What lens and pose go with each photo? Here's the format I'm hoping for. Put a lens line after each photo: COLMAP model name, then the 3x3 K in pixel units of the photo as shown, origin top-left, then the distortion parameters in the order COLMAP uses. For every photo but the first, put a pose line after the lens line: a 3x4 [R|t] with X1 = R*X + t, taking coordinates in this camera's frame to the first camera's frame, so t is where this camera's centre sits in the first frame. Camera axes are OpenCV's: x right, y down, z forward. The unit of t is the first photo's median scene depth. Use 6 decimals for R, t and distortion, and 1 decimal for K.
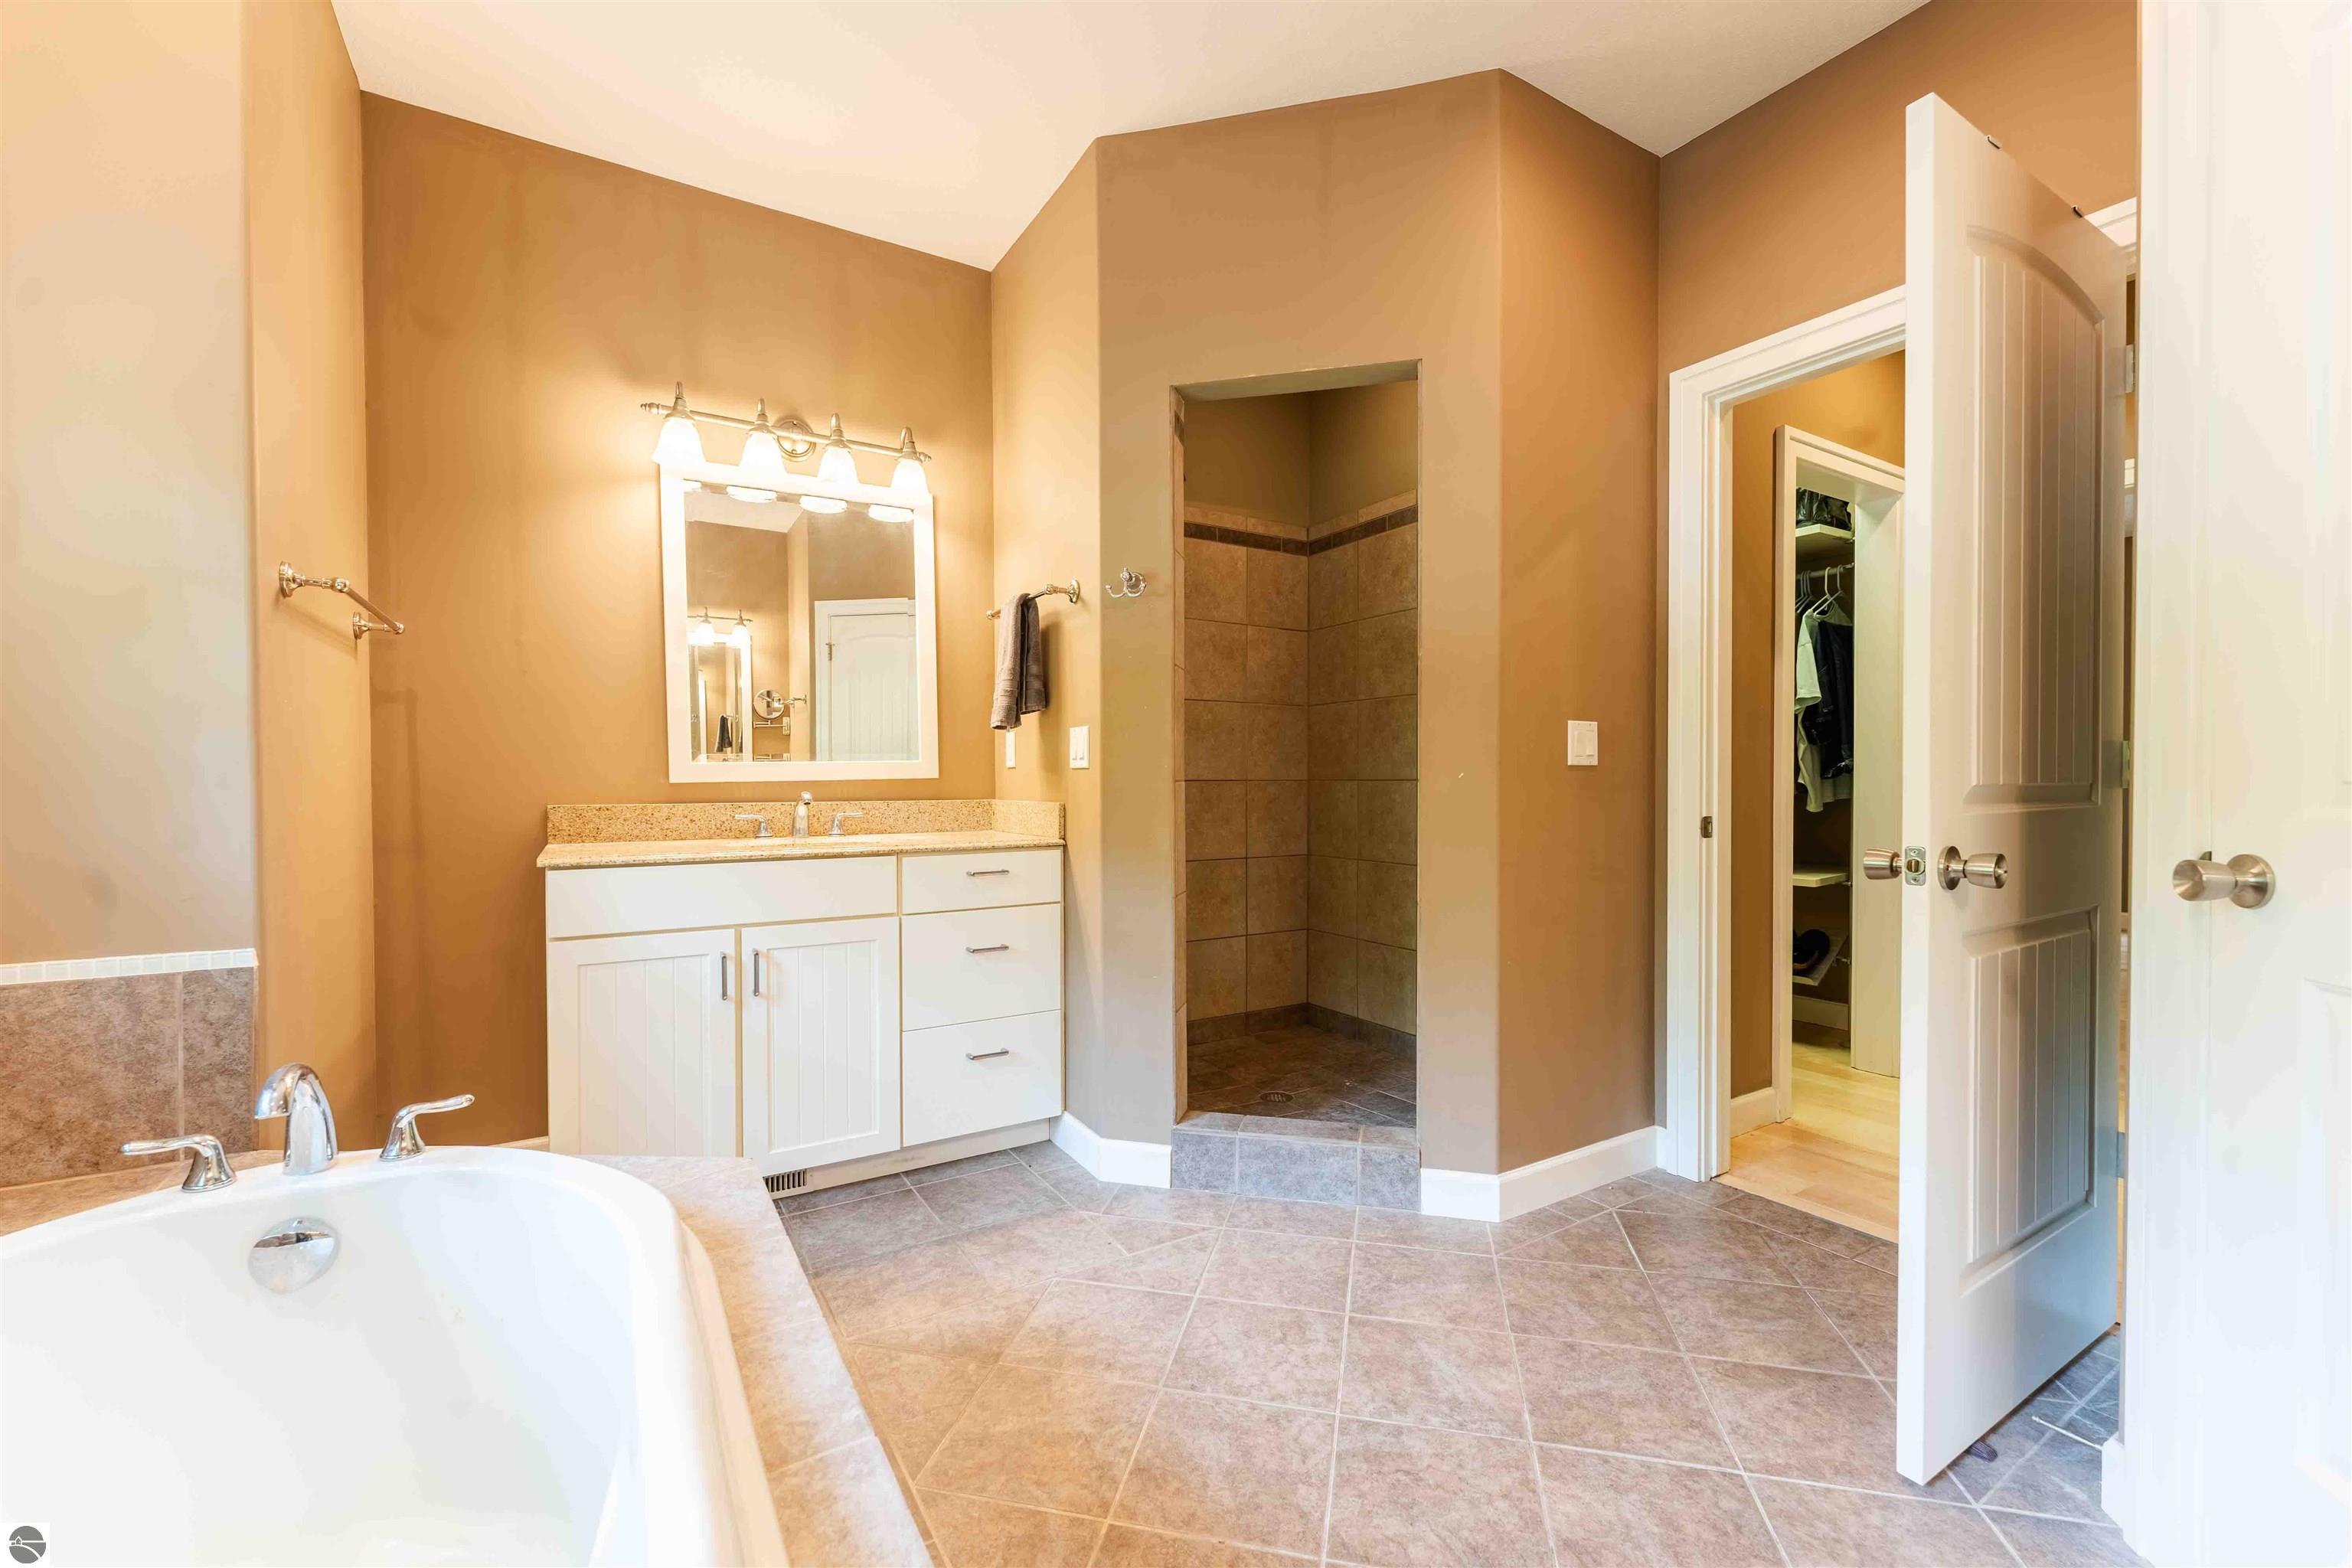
lens RADIAL K [[954.6, 0, 1178.8], [0, 954.6, 795.8], [0, 0, 1]] dist [0.001434, -0.000432]
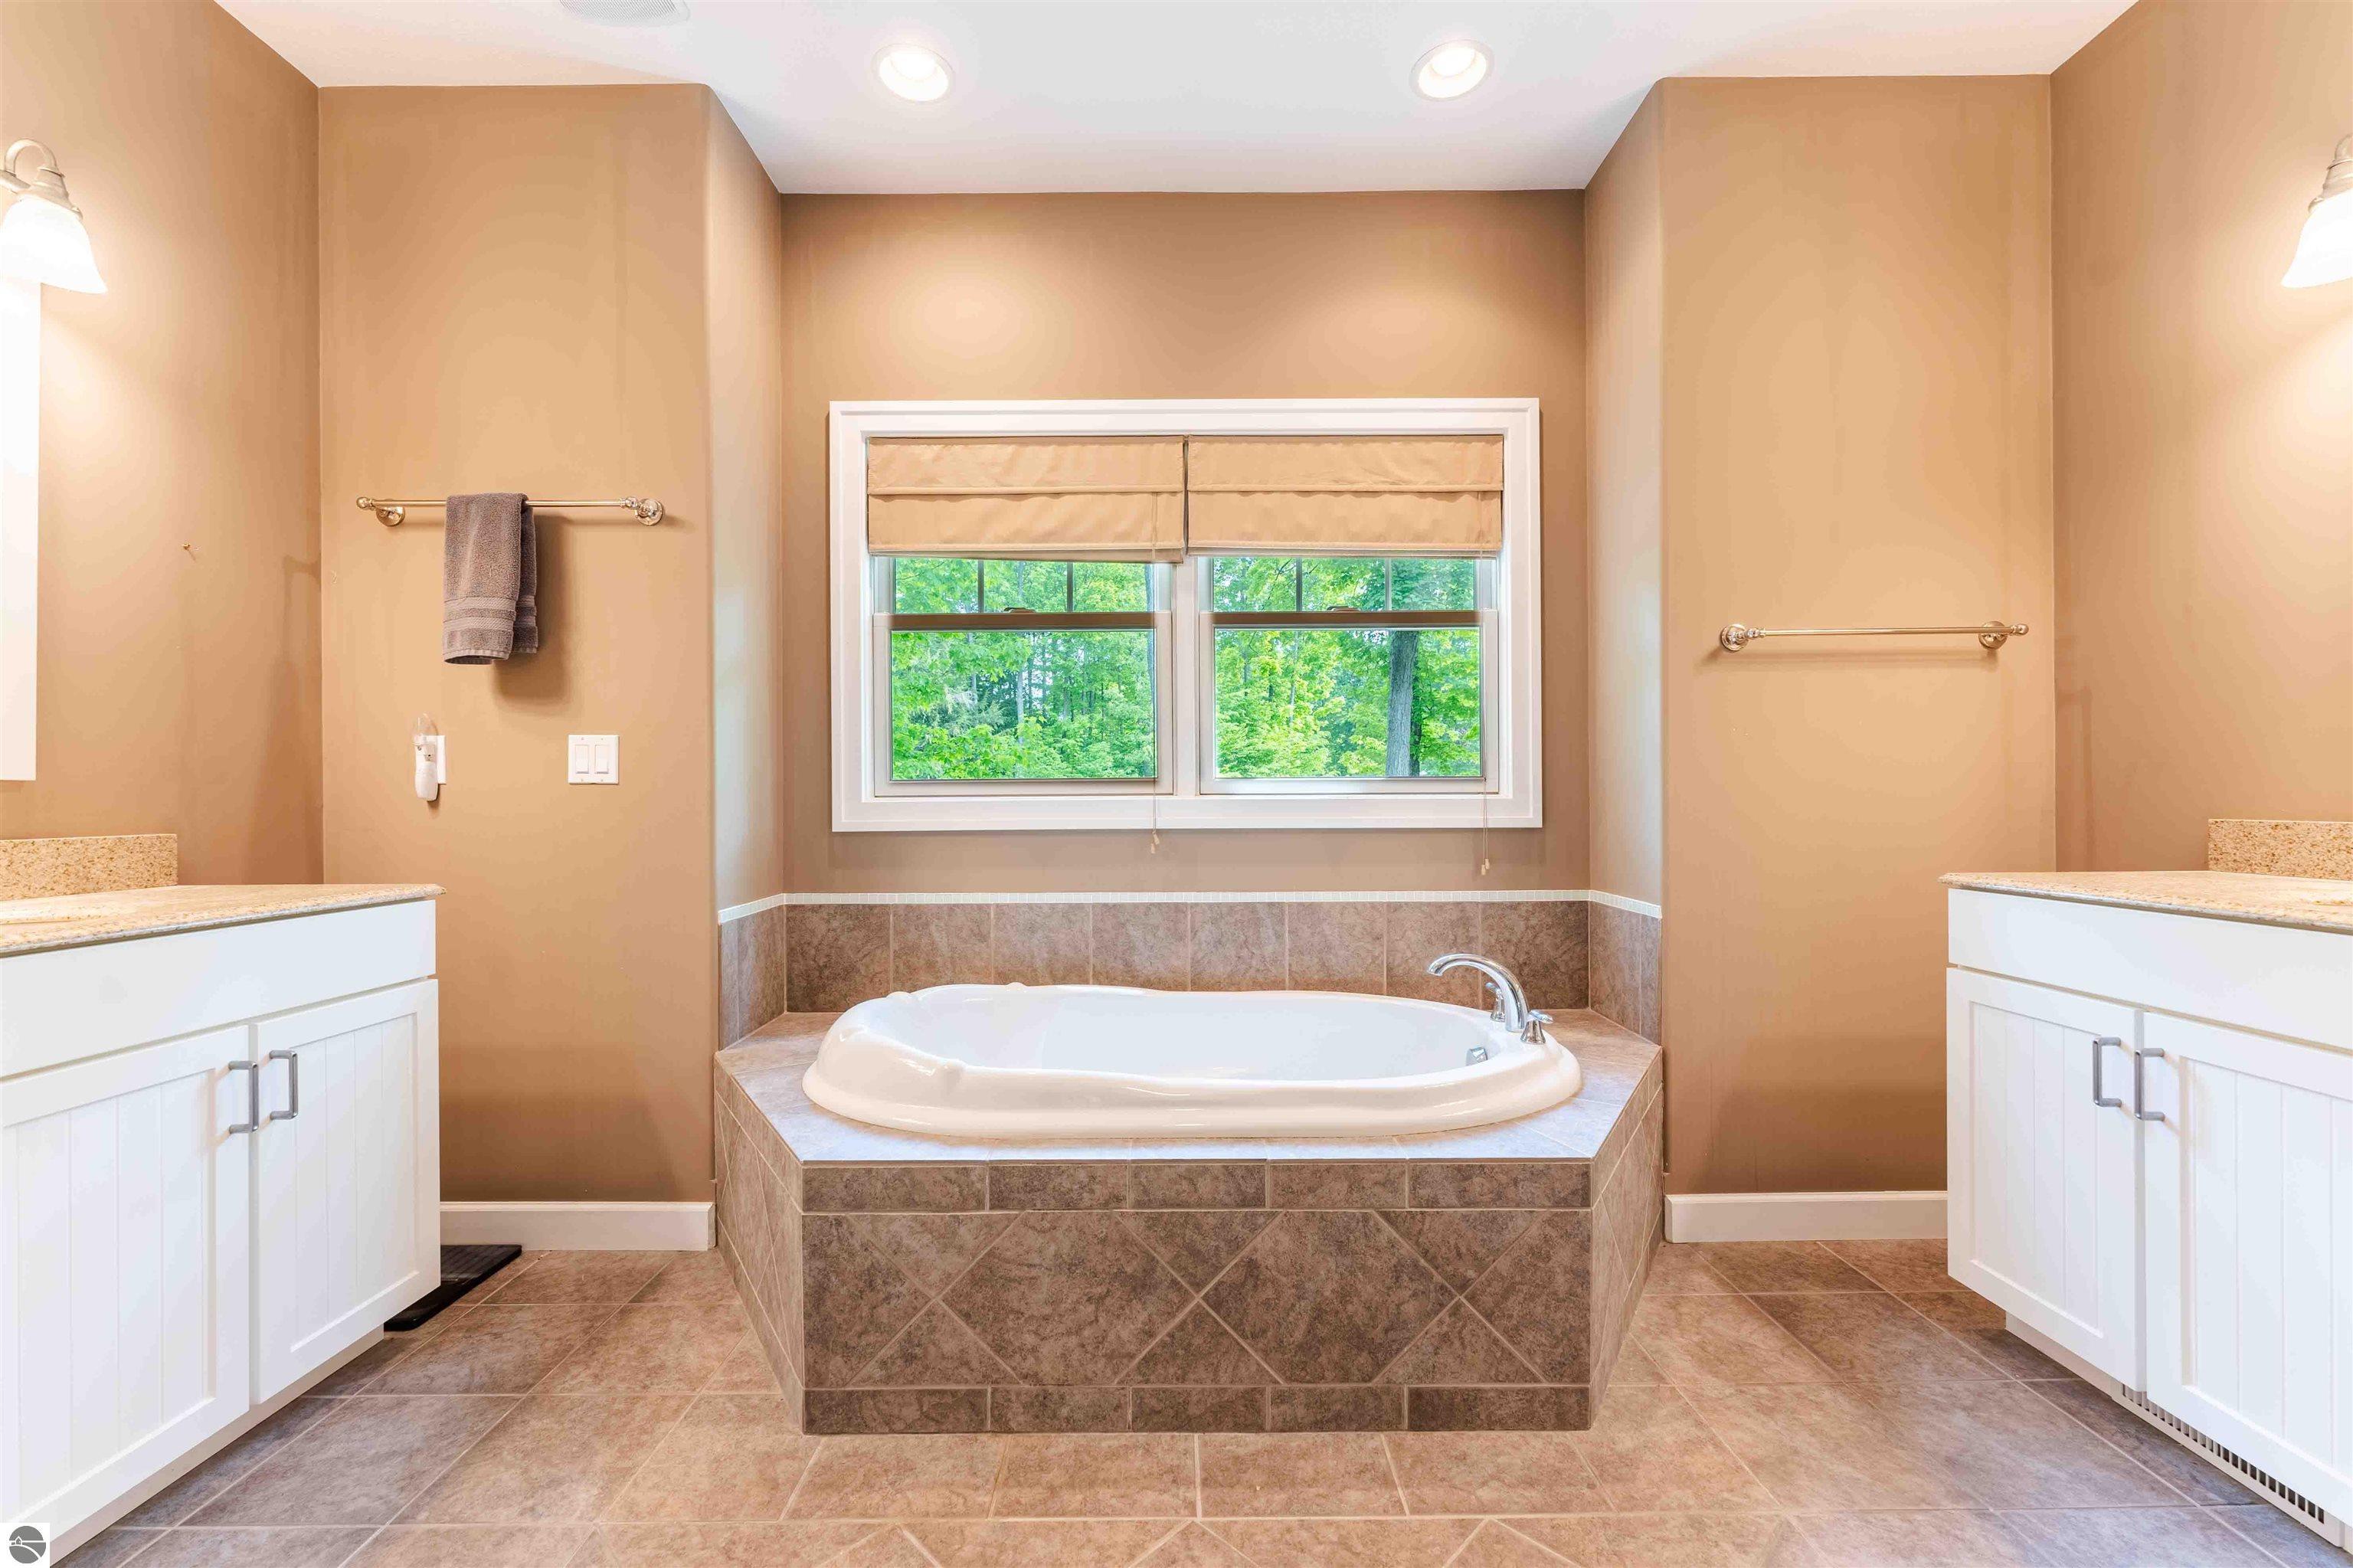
lens RADIAL K [[955.1, 0, 1179.3], [0, 955.1, 795.8], [0, 0, 1]] dist [0.001434, -0.000432]
pose [[-0.519901, 0.005096, -0.854211, 0.602180], [-0.006690, 0.999927, 0.010038, -0.015345], [0.854200, 0.010933, -0.519829, 1.047651]]
